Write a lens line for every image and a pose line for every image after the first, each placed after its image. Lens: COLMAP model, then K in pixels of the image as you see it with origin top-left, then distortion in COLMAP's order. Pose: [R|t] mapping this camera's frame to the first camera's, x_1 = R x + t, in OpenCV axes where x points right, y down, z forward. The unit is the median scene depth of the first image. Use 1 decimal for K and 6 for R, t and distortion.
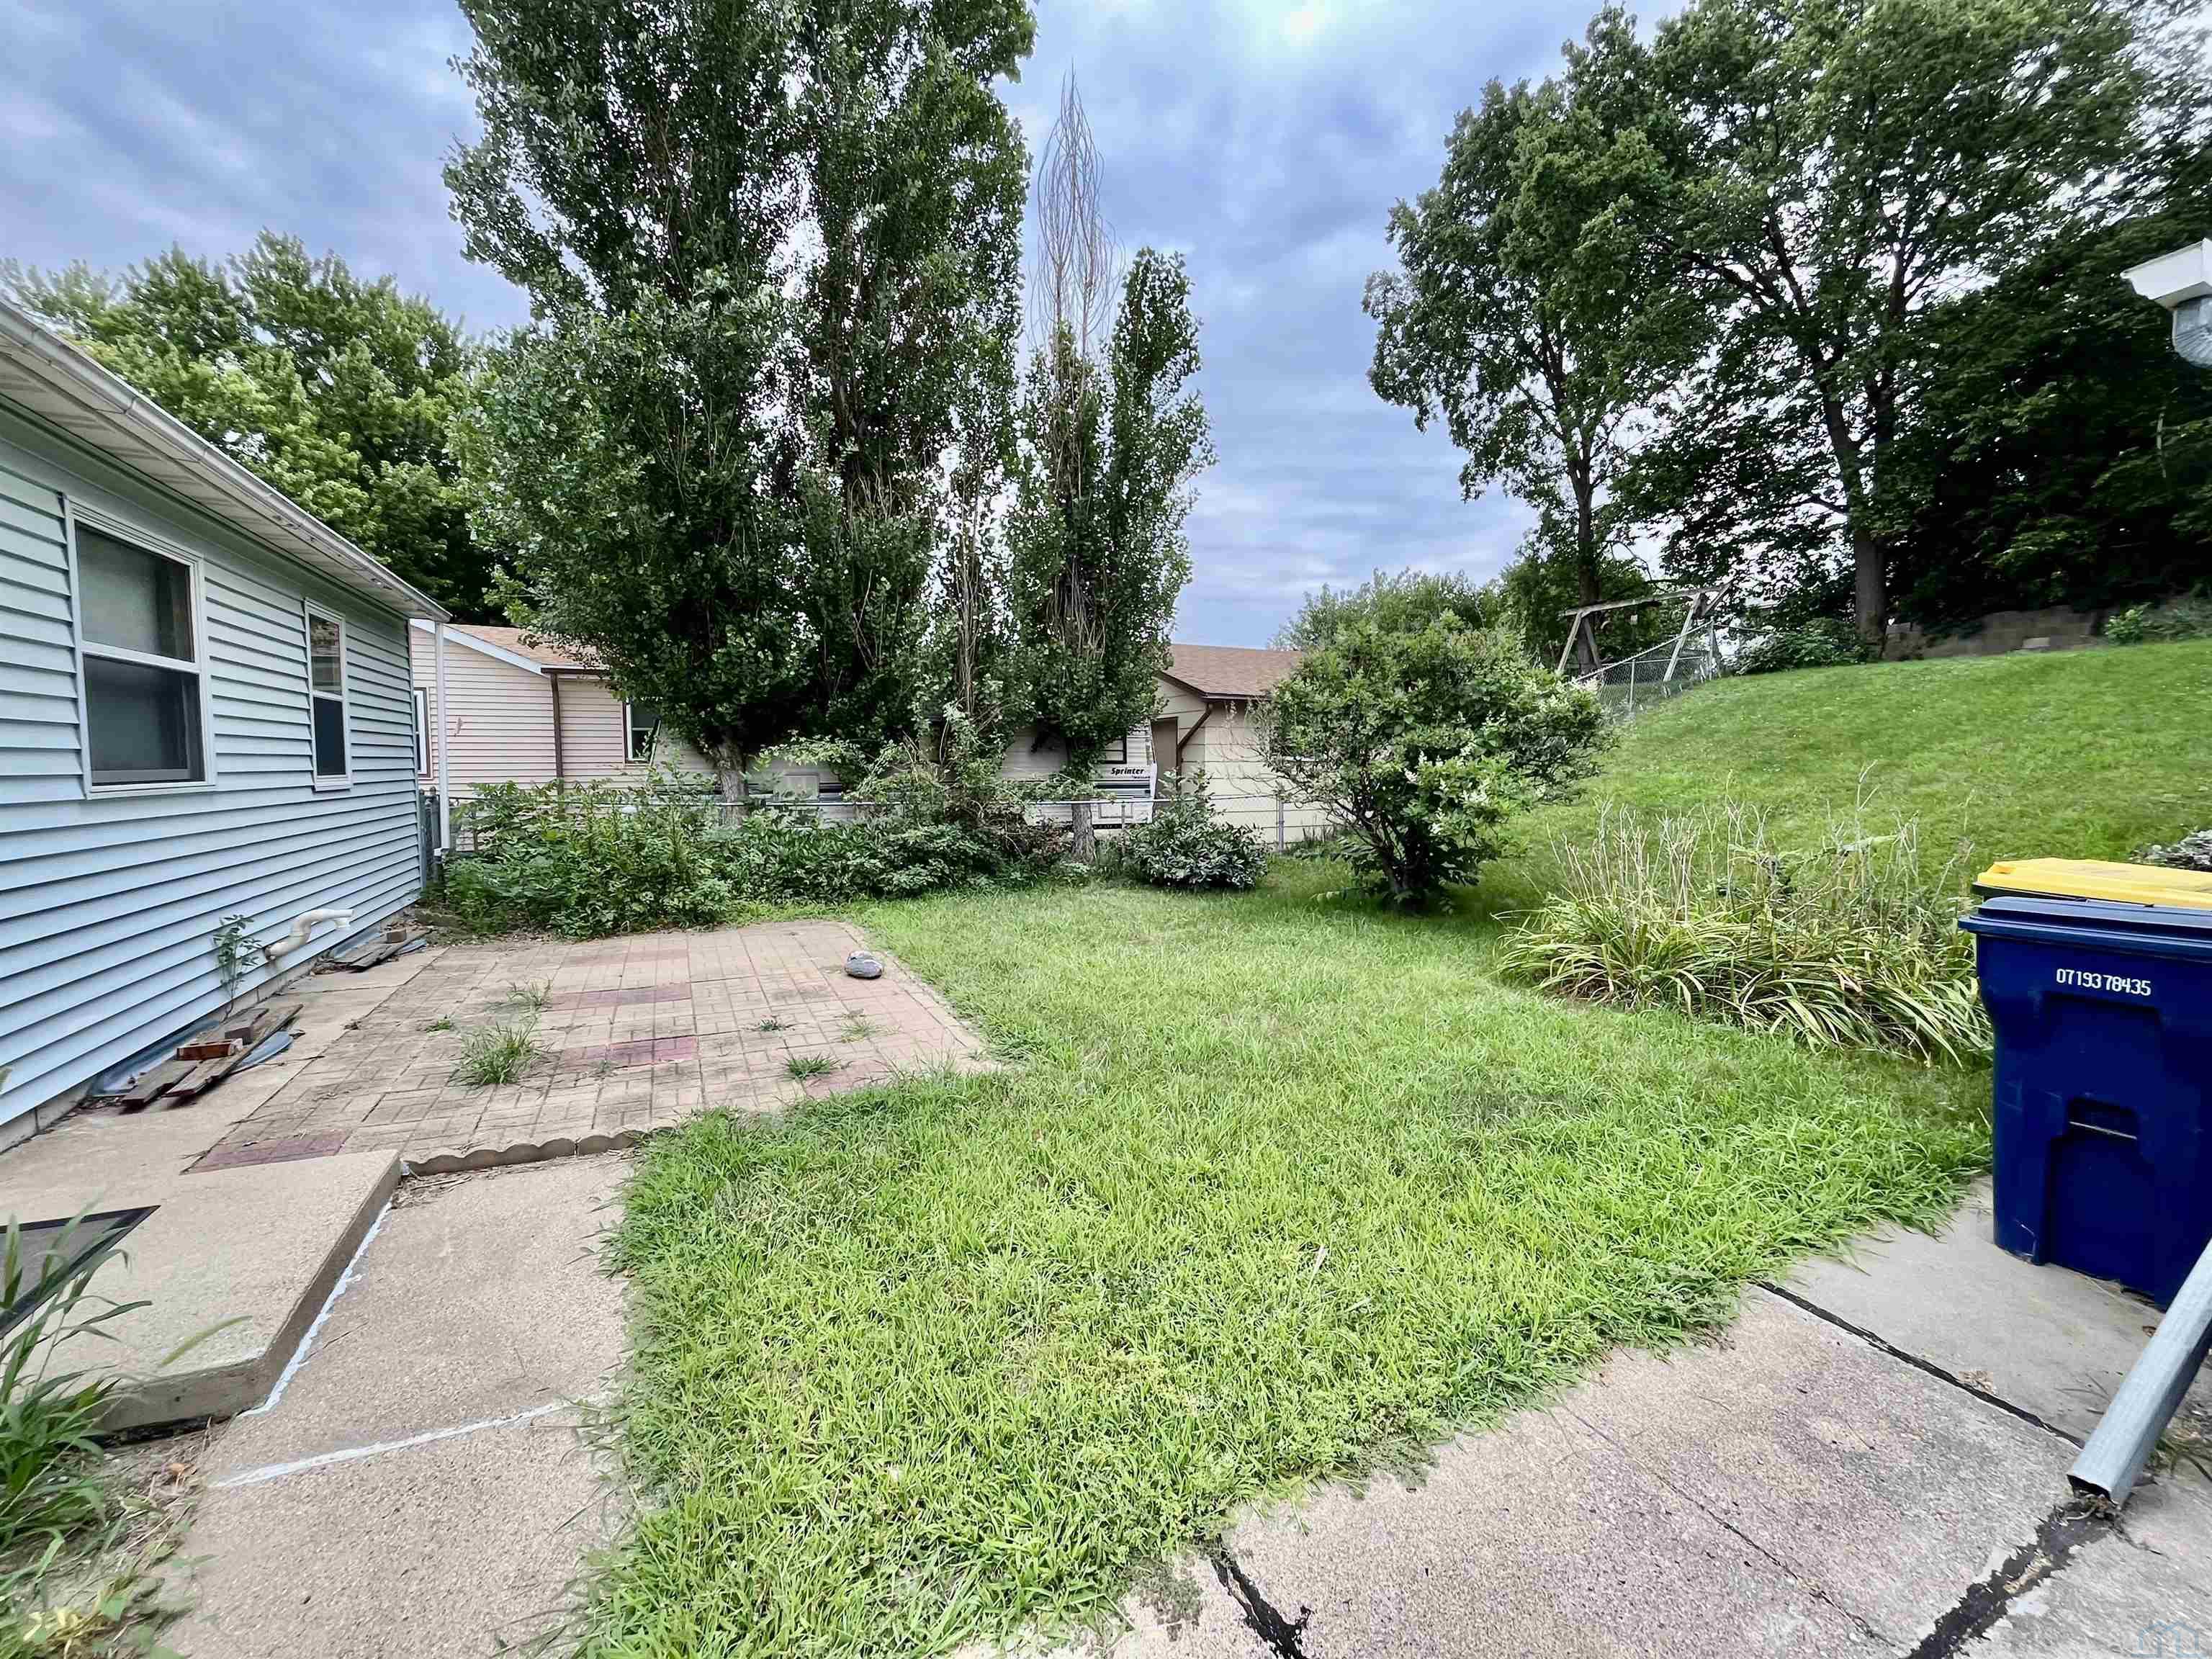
lens RADIAL K [[888.0, 0, 1106.0], [0, 888.0, 829.5], [0, 0, 1]] dist [-0.002345, -0.000273]
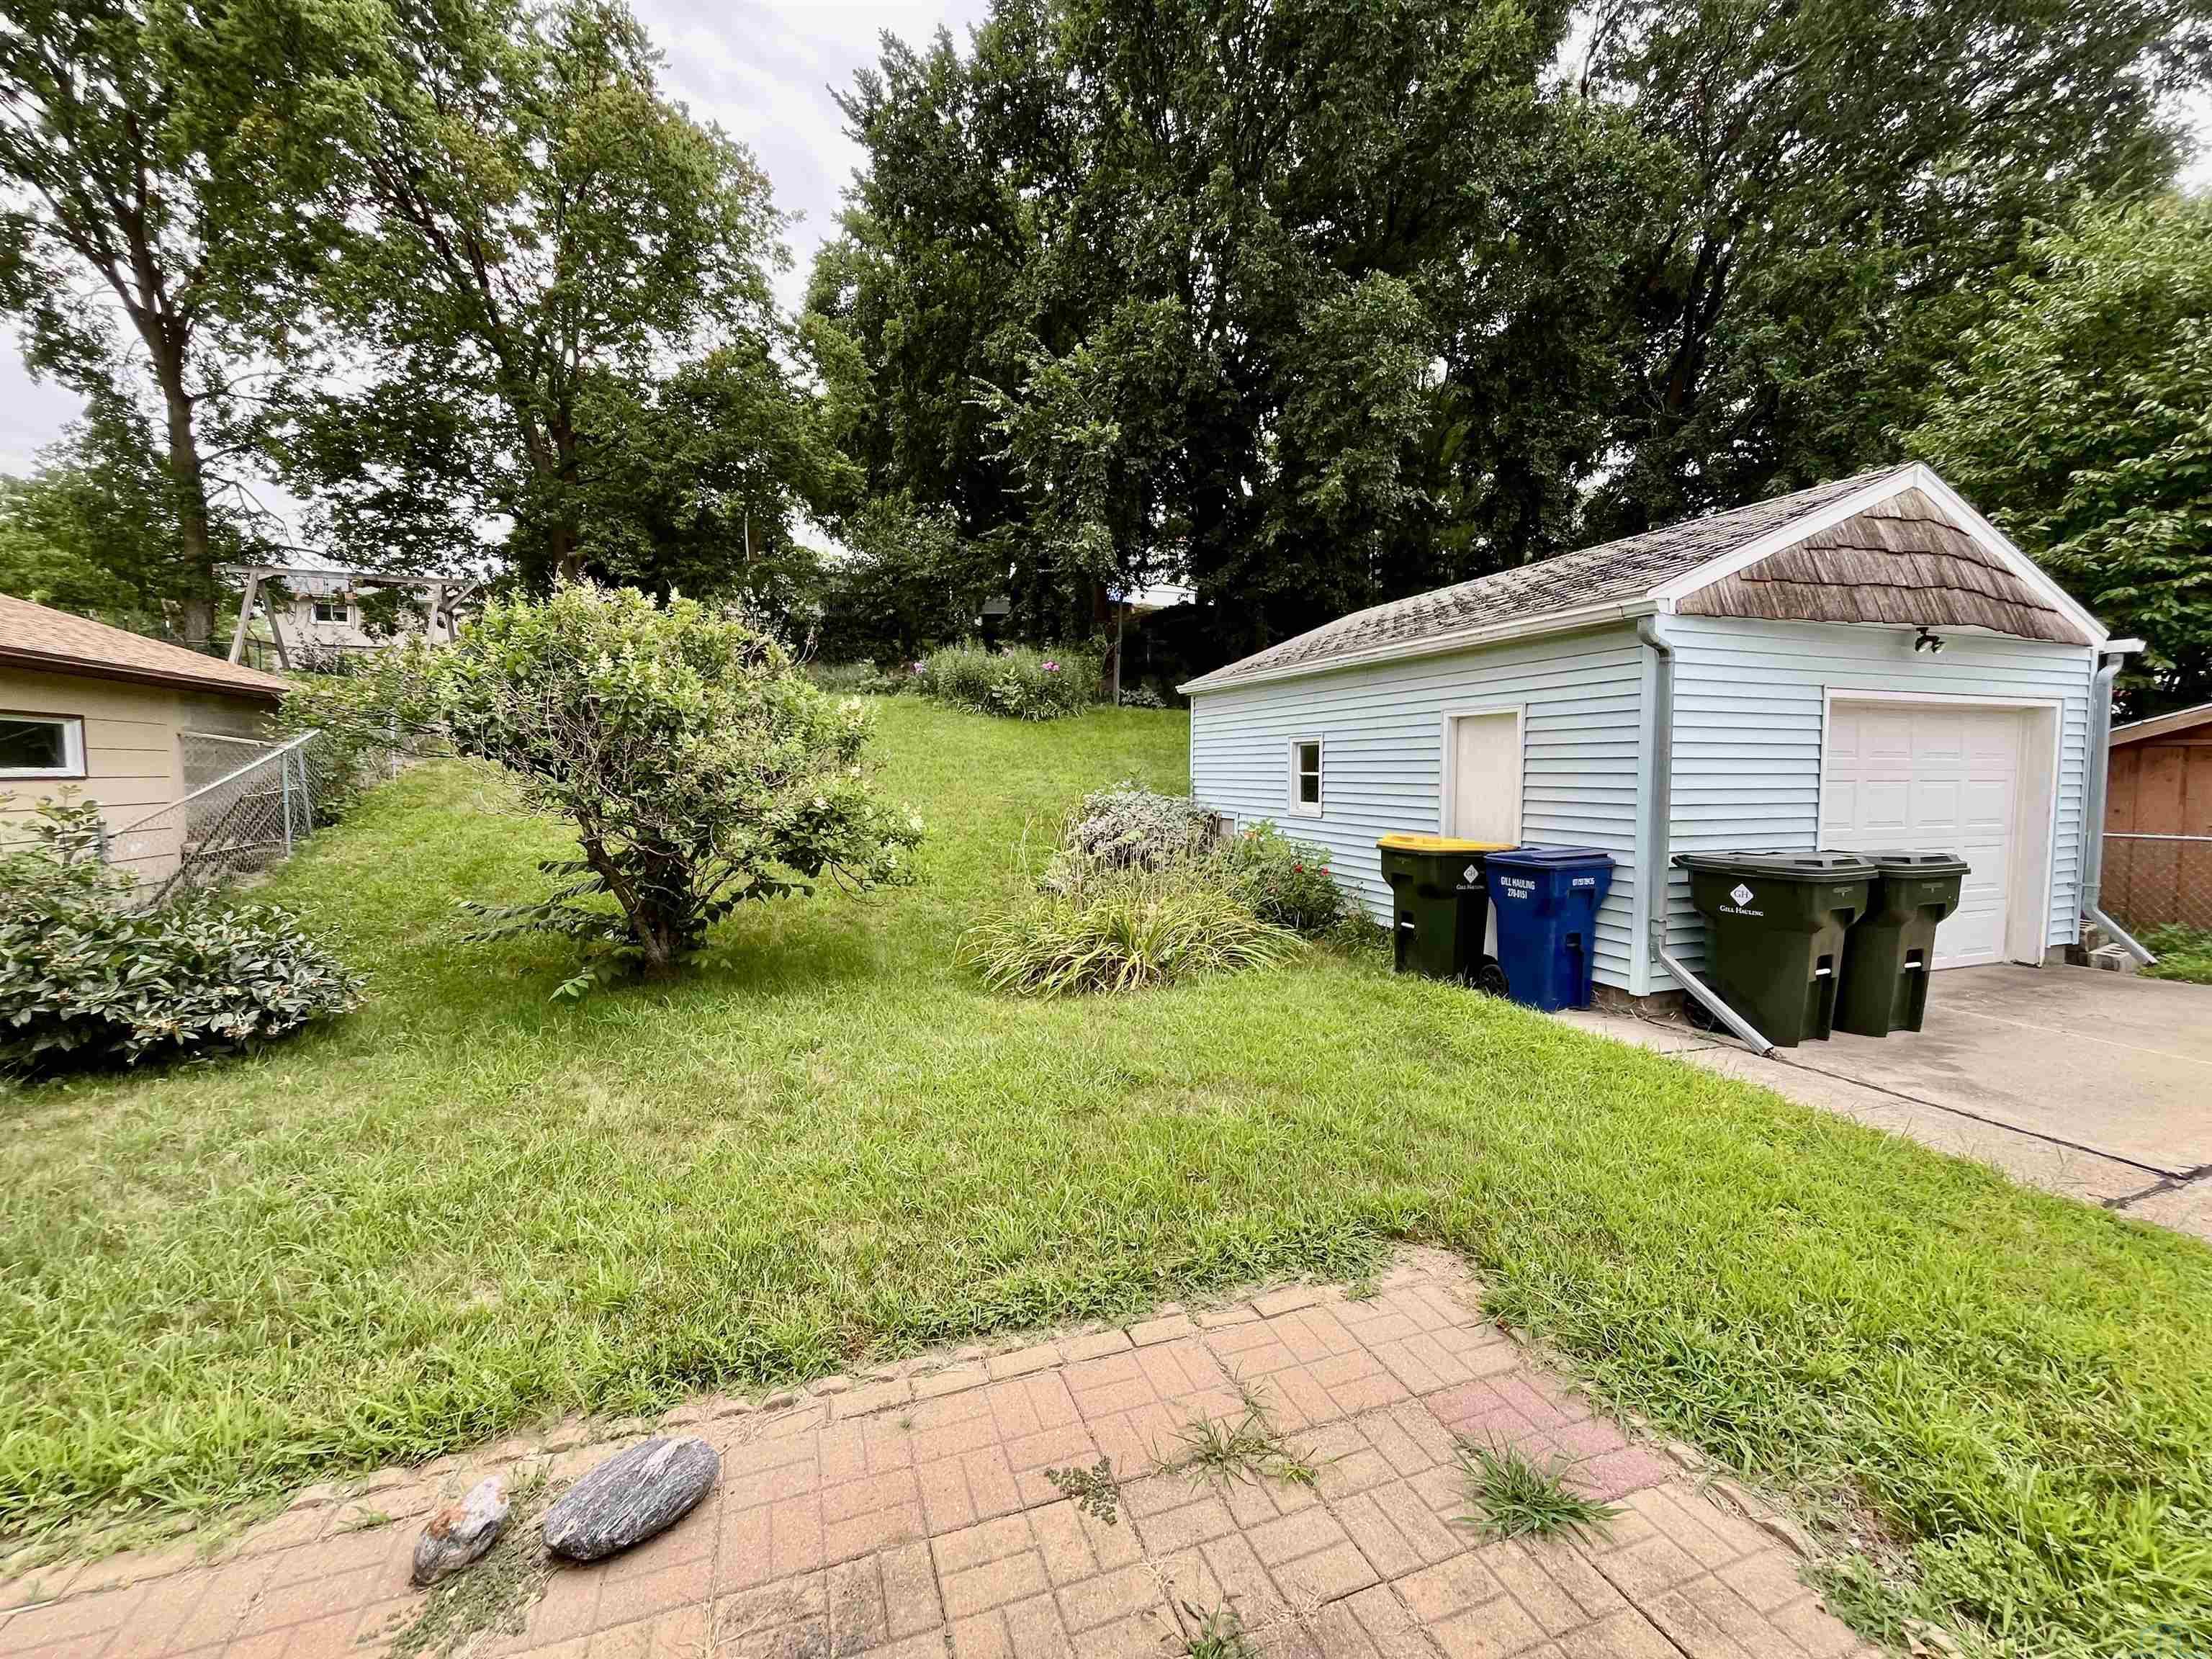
lens RADIAL K [[888.0, 0, 1106.0], [0, 888.0, 829.5], [0, 0, 1]] dist [-0.002345, -0.000273]
pose [[0.110638, -0.065977, 0.991668, -0.849134], [0.072070, 0.995700, 0.058204, -0.123406], [-0.991244, 0.065030, 0.114917, 1.227386]]
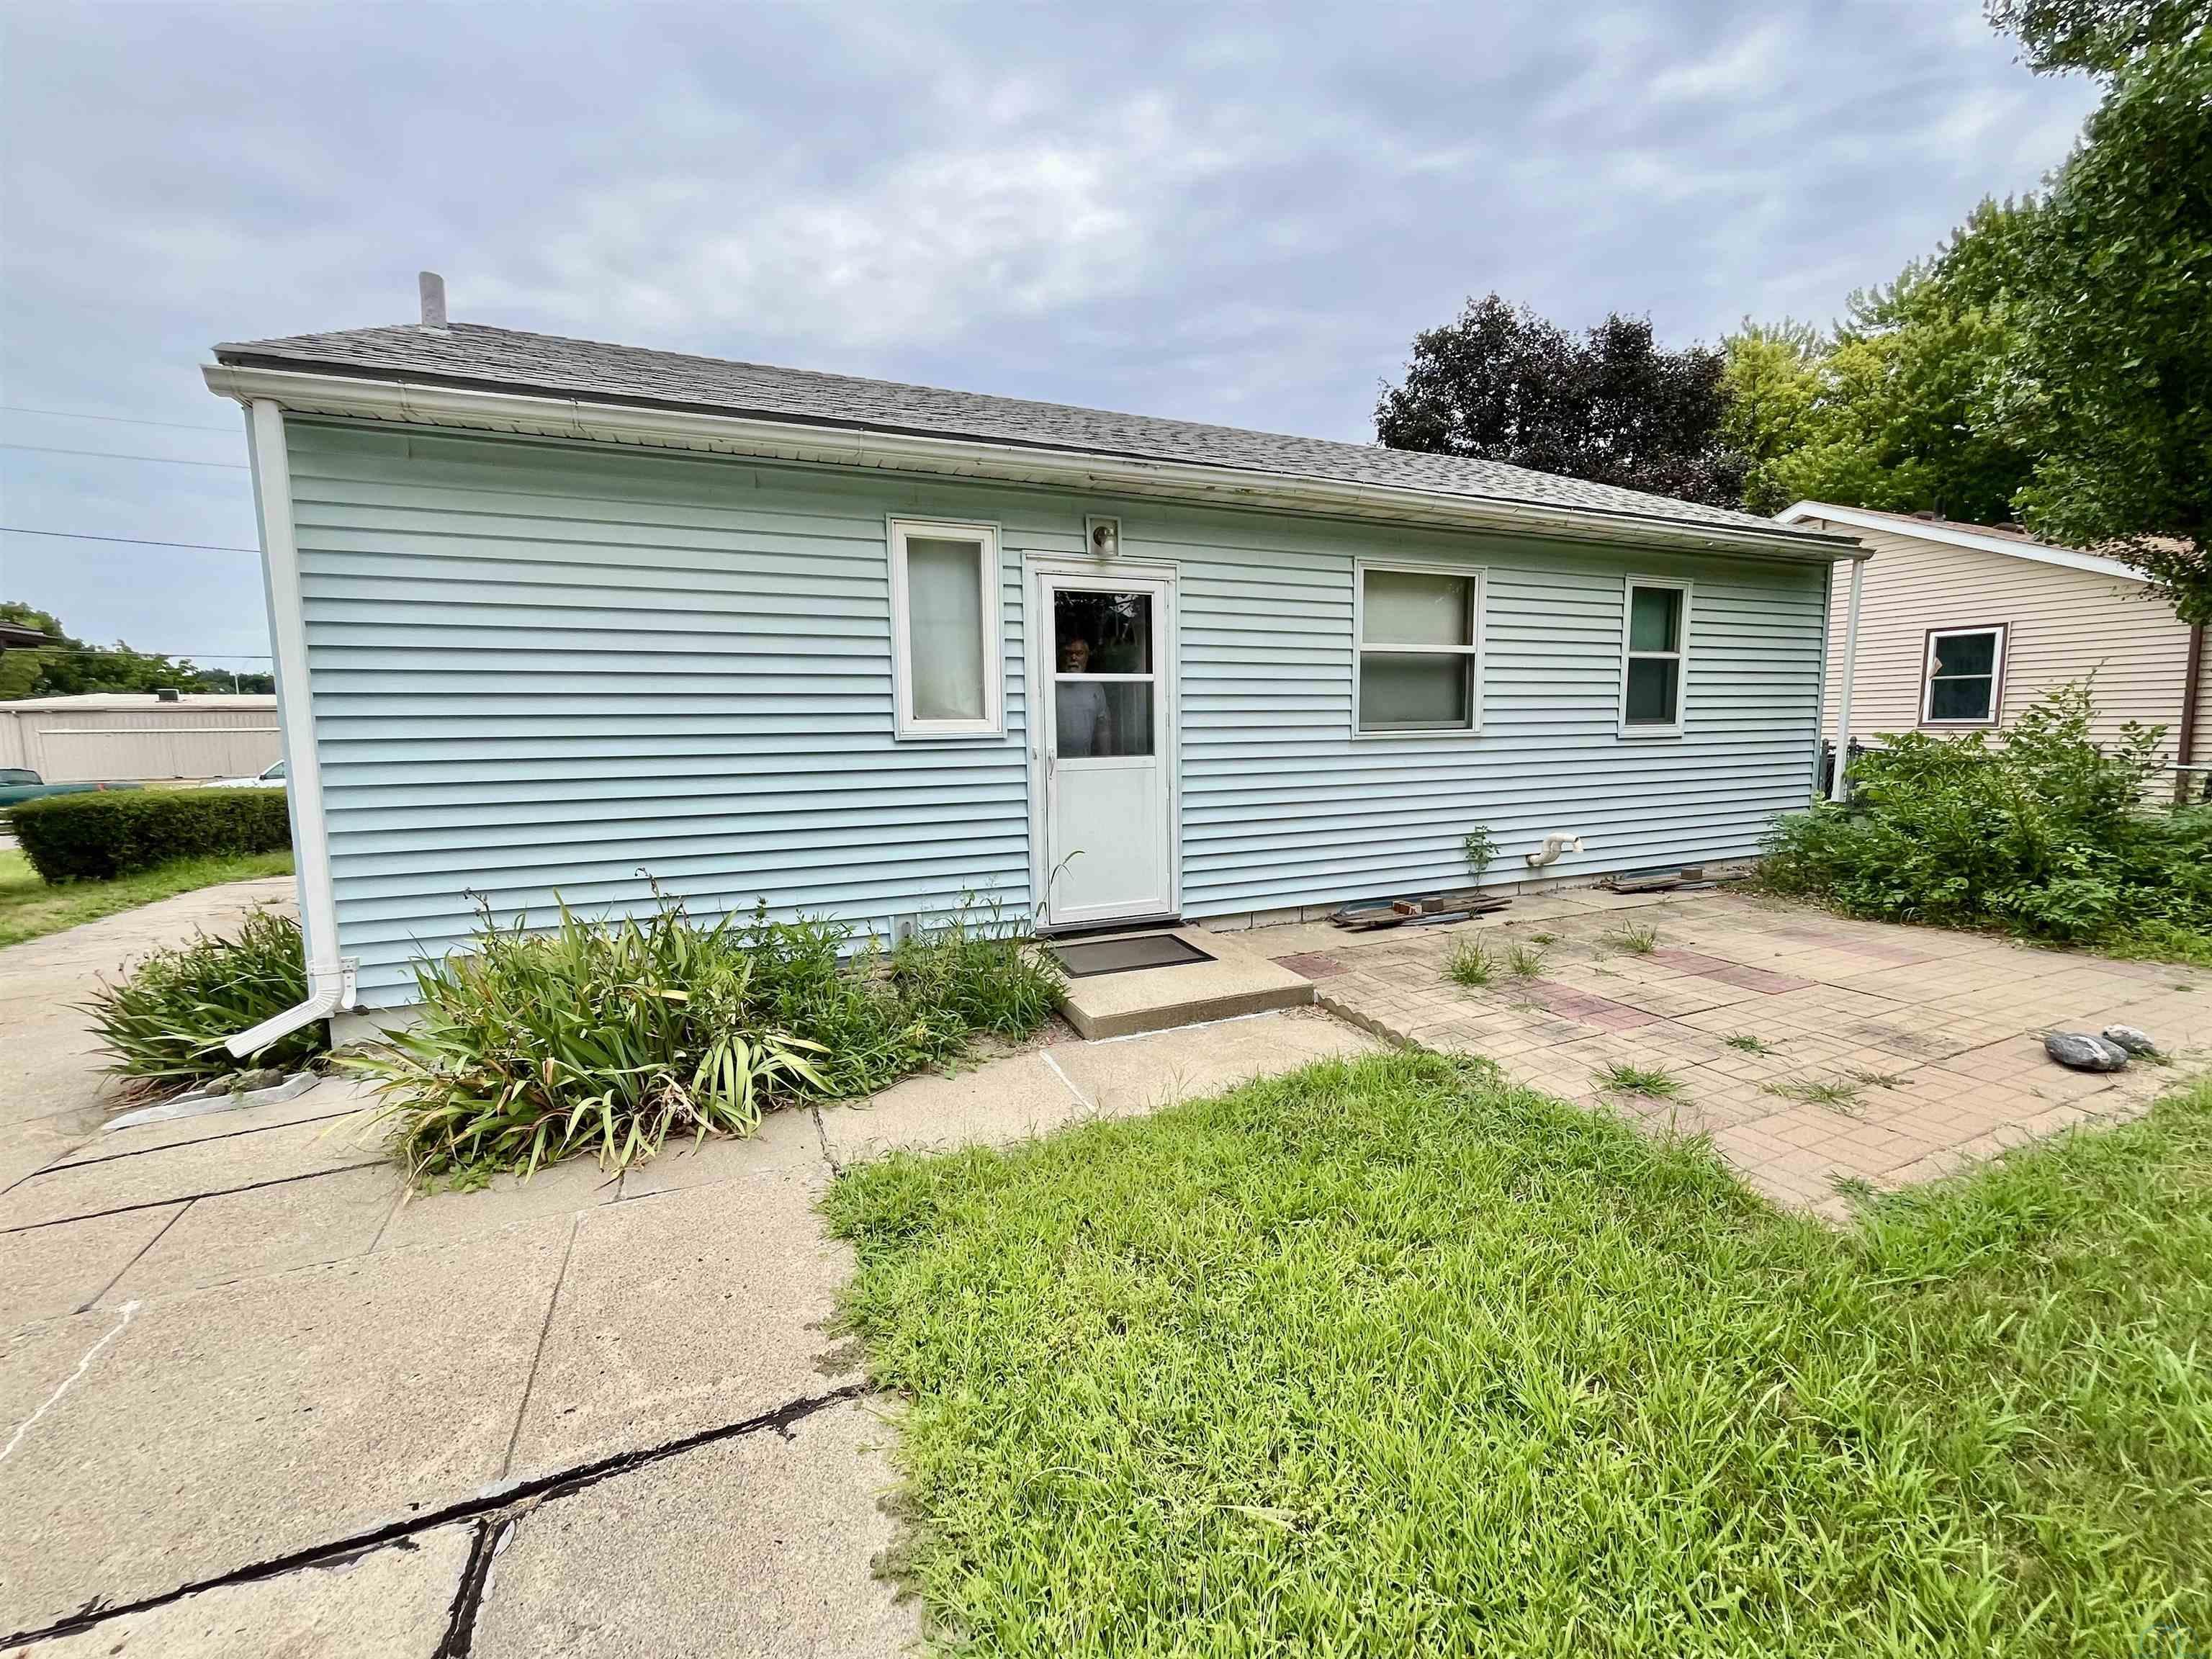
lens RADIAL K [[888.0, 0, 1106.0], [0, 888.0, 829.5], [0, 0, 1]] dist [-0.002345, -0.000273]
pose [[-0.048180, 0.116331, -0.992041, 0.511282], [-0.058930, 0.991134, 0.119086, -0.034619], [0.997099, 0.064199, -0.040897, 0.563163]]
